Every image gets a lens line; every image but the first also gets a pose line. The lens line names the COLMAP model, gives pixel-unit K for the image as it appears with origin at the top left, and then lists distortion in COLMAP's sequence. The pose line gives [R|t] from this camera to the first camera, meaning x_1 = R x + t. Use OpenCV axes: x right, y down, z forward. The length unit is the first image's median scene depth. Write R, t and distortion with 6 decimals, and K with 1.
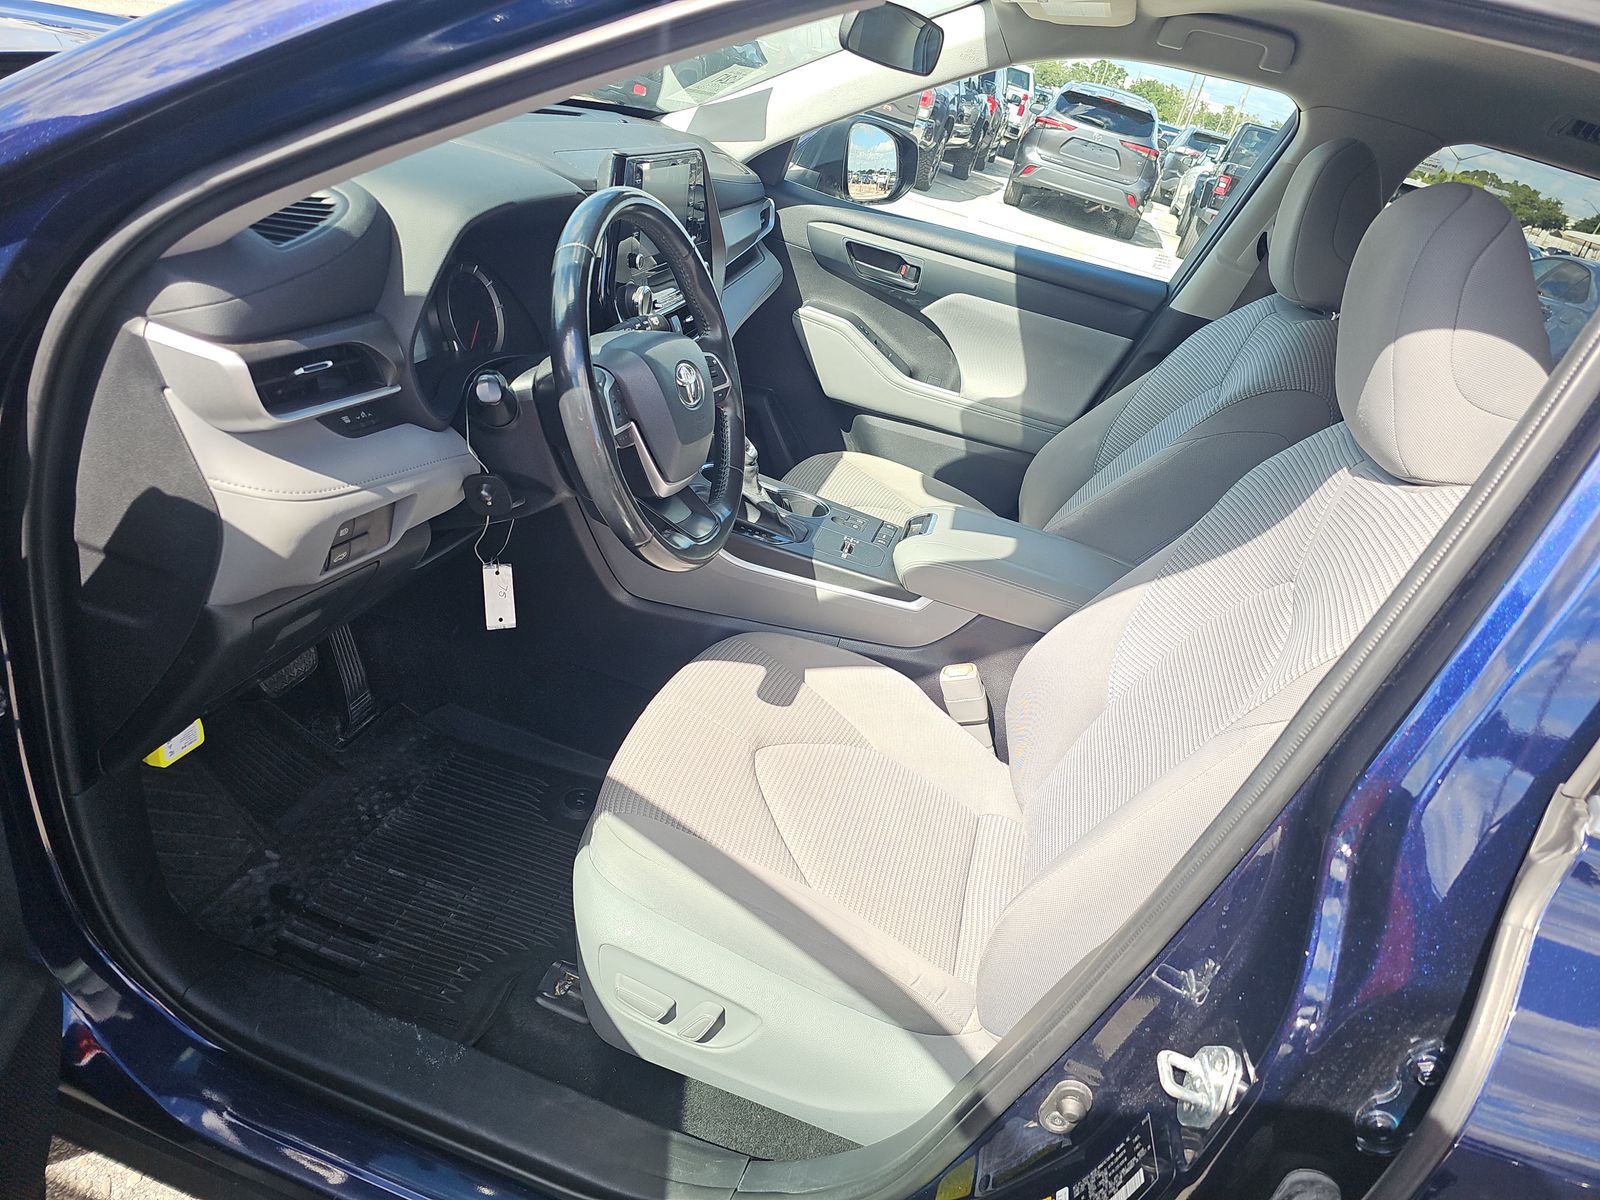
lens RADIAL K [[1073.1, 0, 800.3], [0, 1073.1, 593.1], [0, 0, 1]] dist [0.045972, -0.057159]
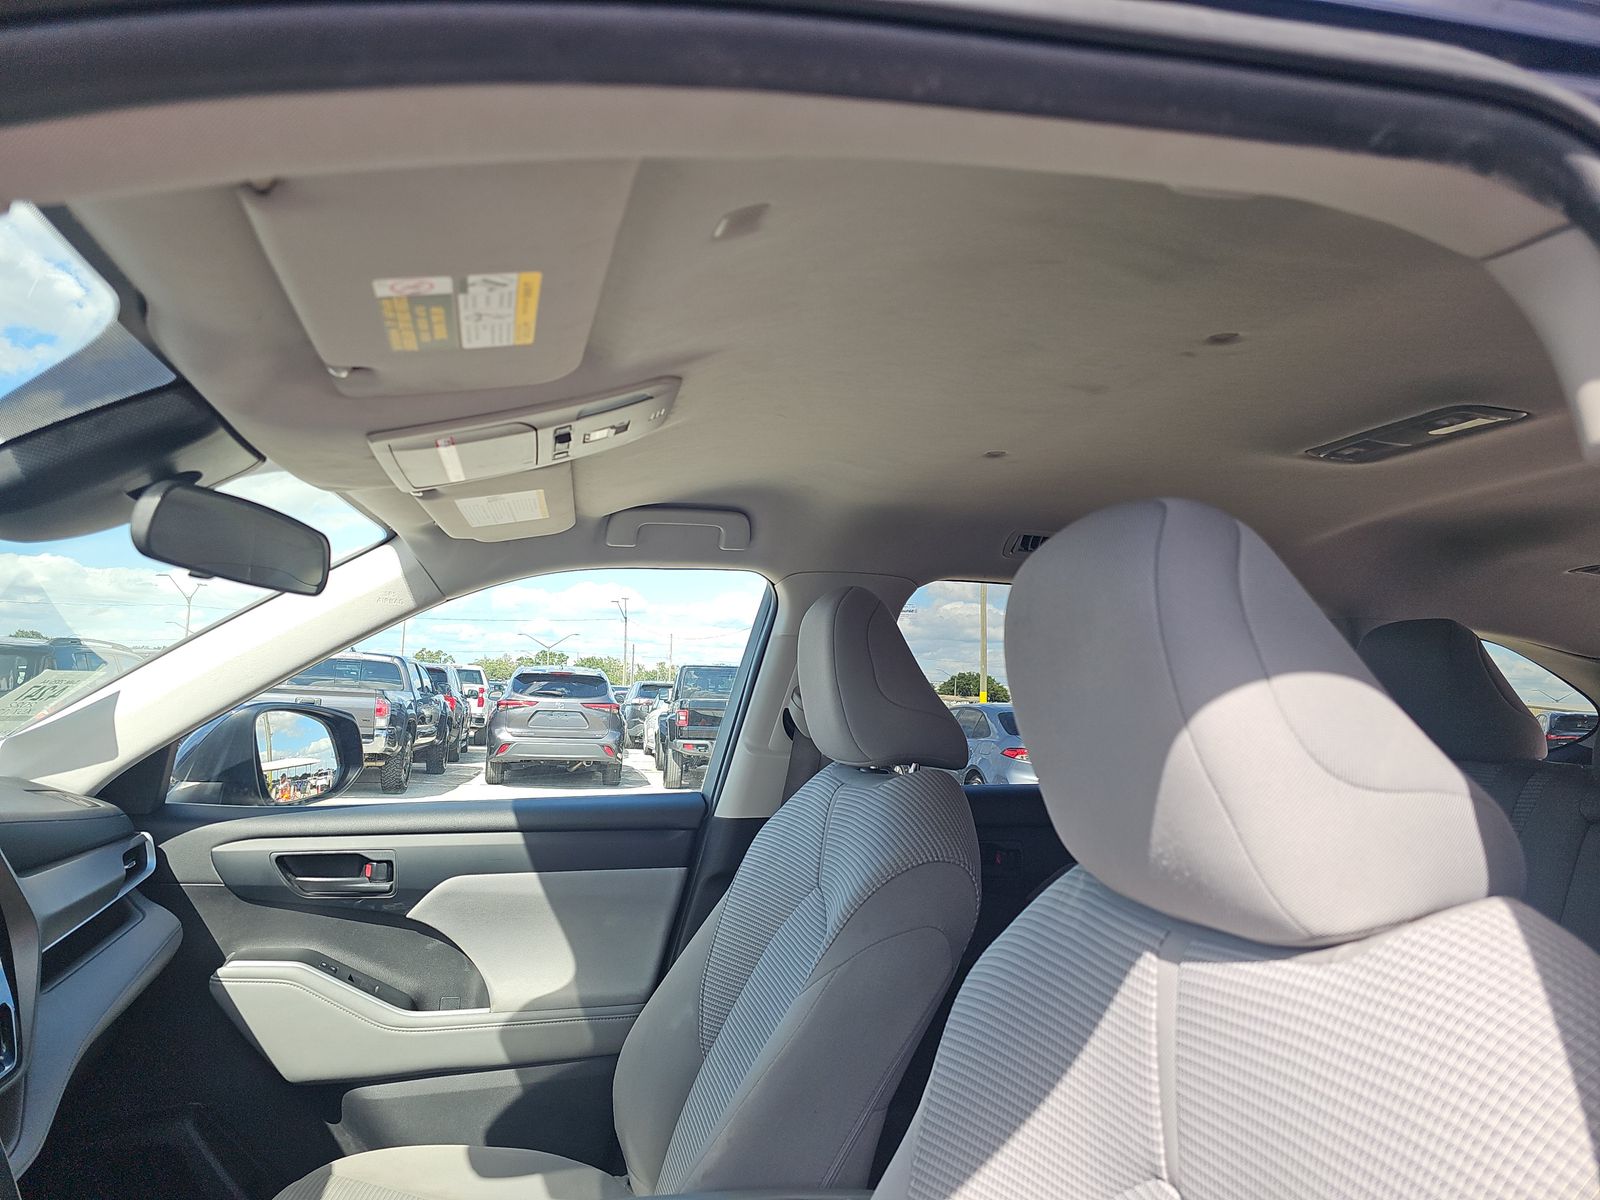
lens RADIAL K [[1073.1, 0, 800.3], [0, 1073.1, 593.1], [0, 0, 1]] dist [0.045972, -0.057159]
pose [[0.866797, -0.174988, 0.466951, 0.036546], [0.381003, 0.836531, -0.393766, -0.050545], [-0.321715, 0.519225, 0.791773, 0.203448]]
